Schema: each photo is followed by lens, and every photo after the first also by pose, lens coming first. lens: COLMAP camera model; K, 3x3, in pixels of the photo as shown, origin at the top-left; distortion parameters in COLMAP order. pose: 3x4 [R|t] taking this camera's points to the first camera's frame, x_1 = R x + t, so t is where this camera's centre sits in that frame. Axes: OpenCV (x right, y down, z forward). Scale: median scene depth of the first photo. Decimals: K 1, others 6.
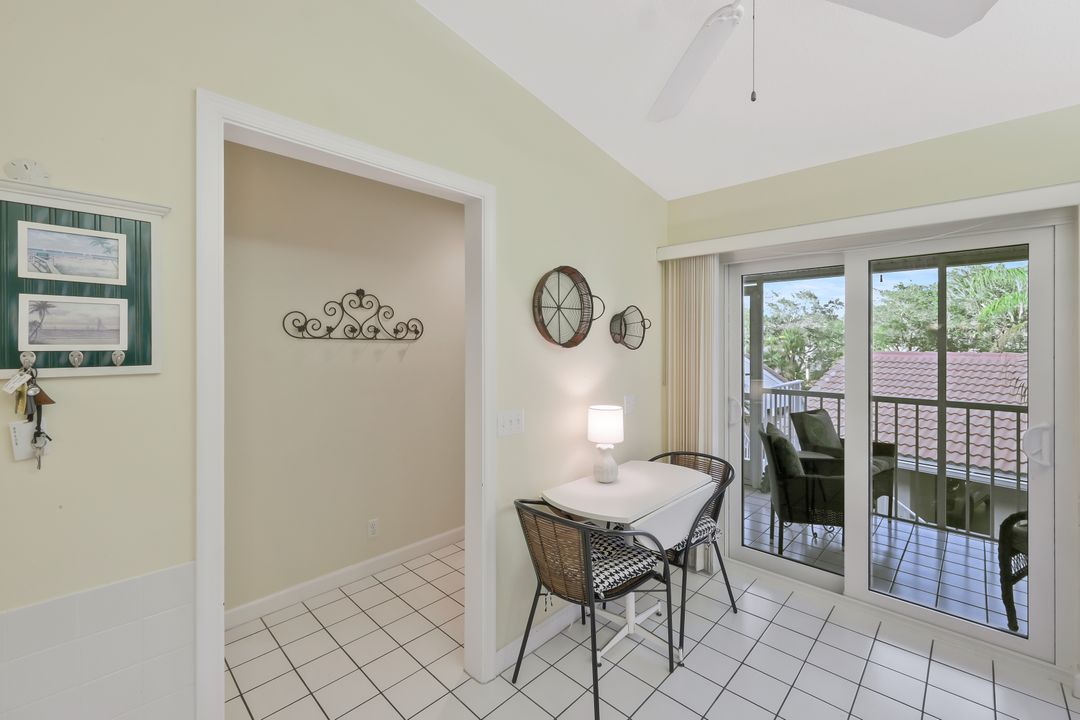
lens RADIAL K [[449.1, 0, 543.0], [0, 449.1, 344.5], [0, 0, 1]] dist [-0.000143, 0.000091]
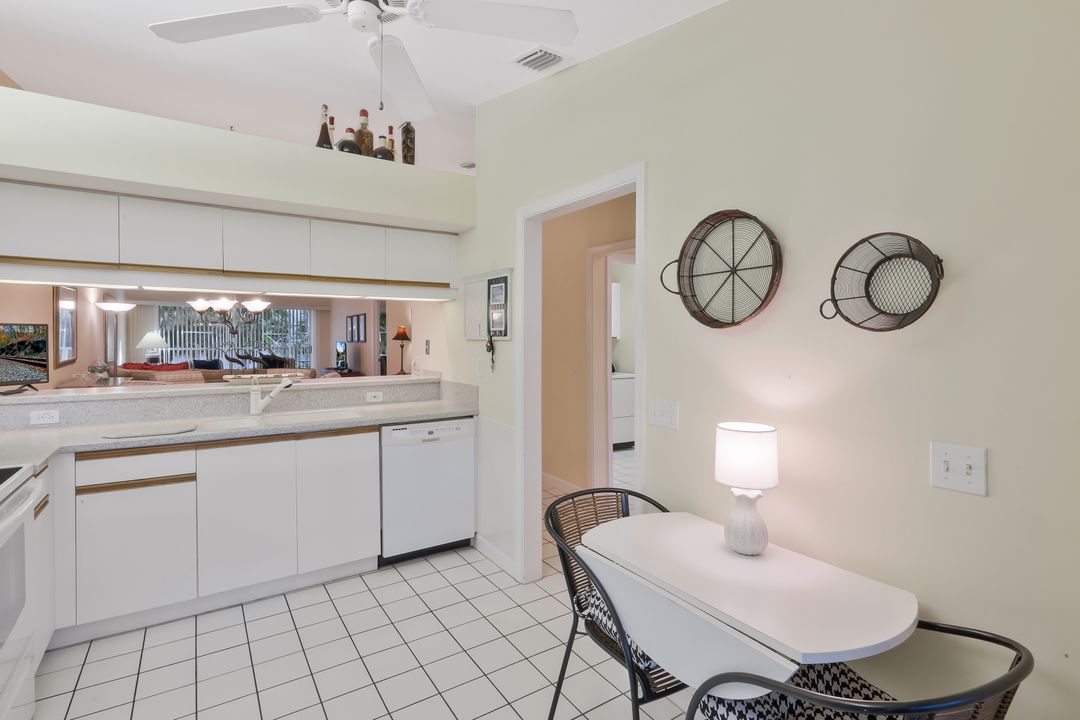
lens RADIAL K [[521.7, 0, 541.8], [0, 521.7, 341.9], [0, 0, 1]] dist [-0.000231, 0.000001]
pose [[-0.215427, 0.010141, -0.976467, 0.953752], [-0.005346, 0.999919, 0.011564, 0.023026], [0.976505, 0.007711, -0.215355, 0.950624]]
